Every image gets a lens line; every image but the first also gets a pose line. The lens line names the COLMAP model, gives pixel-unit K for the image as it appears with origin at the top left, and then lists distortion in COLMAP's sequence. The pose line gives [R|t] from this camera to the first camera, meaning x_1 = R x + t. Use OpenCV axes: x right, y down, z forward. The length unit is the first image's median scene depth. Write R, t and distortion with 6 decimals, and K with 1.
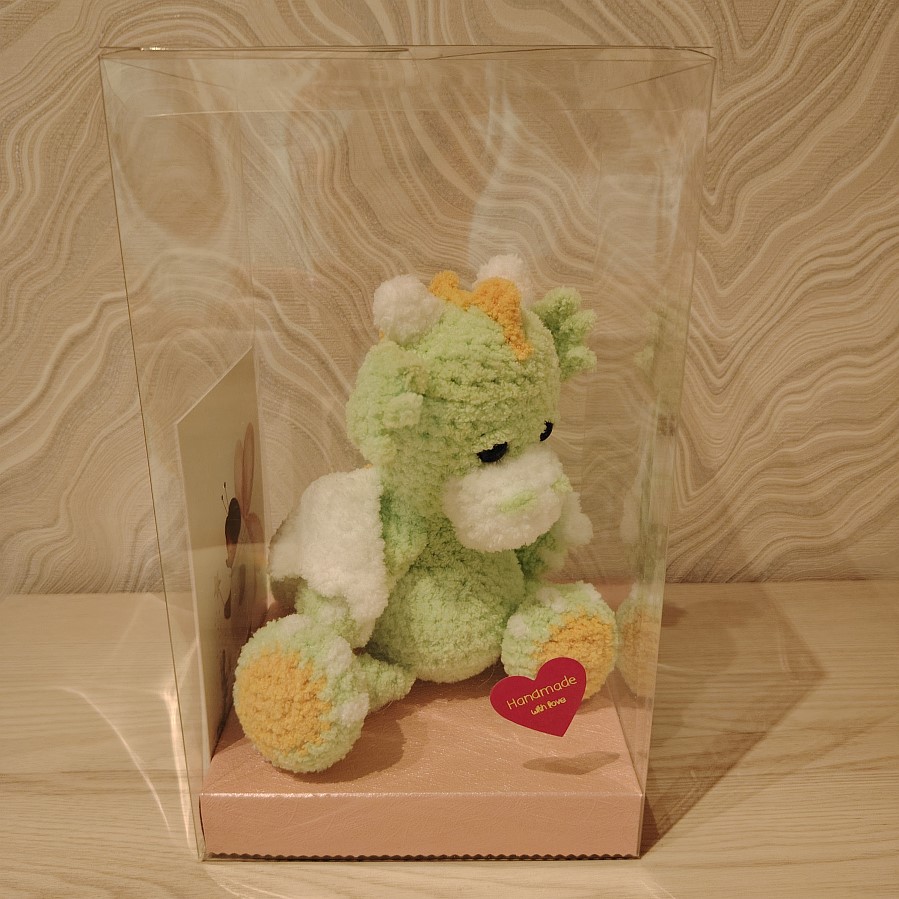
lens RADIAL K [[879.6, 0, 453.8], [0, 879.6, 448.1], [0, 0, 1]] dist [-0.038875, 0.000000]
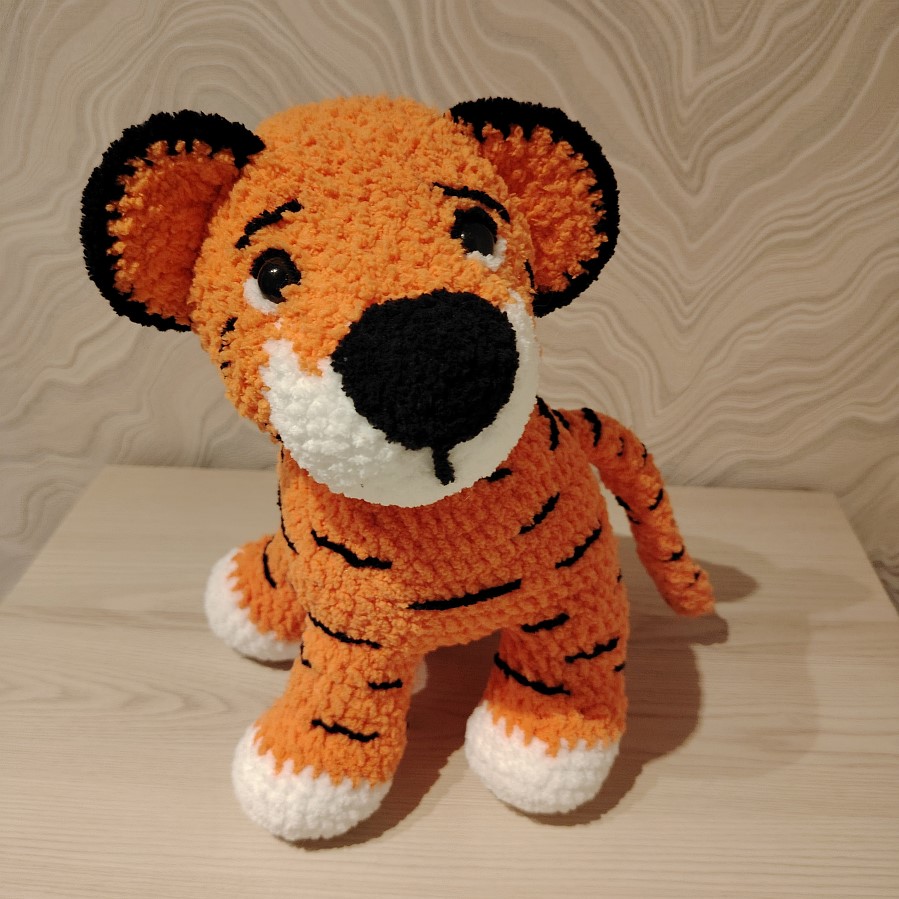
lens RADIAL K [[879.6, 0, 456.0], [0, 879.6, 457.0], [0, 0, 1]] dist [-0.038875, 0.000000]
pose [[0.994867, 0.054324, -0.085370, 0.116203], [-0.034578, 0.975397, 0.217726, -0.152477], [0.095098, -0.213656, 0.972269, -0.211707]]
